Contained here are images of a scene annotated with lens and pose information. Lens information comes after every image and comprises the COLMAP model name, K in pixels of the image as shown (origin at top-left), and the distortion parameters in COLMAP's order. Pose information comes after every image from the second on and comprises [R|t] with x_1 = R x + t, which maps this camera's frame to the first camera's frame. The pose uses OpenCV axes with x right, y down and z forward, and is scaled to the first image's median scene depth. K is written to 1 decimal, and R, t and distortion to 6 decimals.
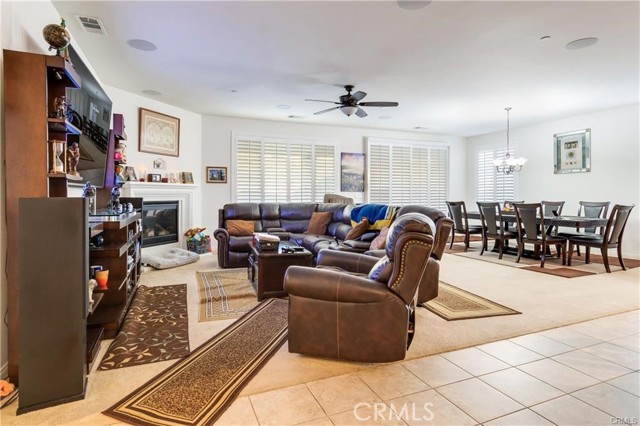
lens RADIAL K [[344.5, 0, 319.5], [0, 344.5, 201.2], [0, 0, 1]] dist [-0.007386, -0.001757]
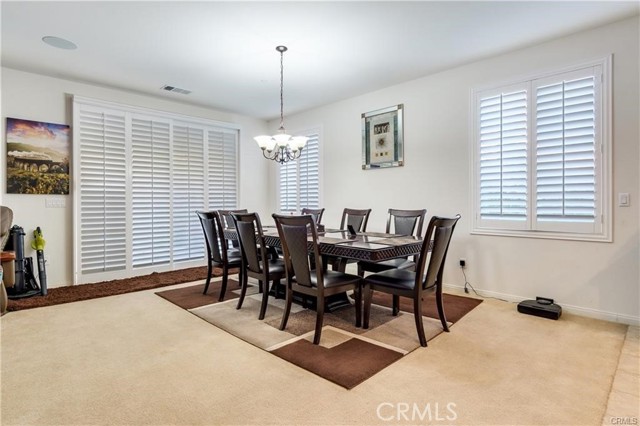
lens RADIAL K [[344.5, 0, 322.3], [0, 344.5, 208.3], [0, 0, 1]] dist [-0.007386, -0.001757]
pose [[0.919846, -0.010578, 0.392136, 0.346864], [0.009159, 0.999943, 0.005490, -0.005093], [-0.392172, -0.001458, 0.919891, 0.401588]]
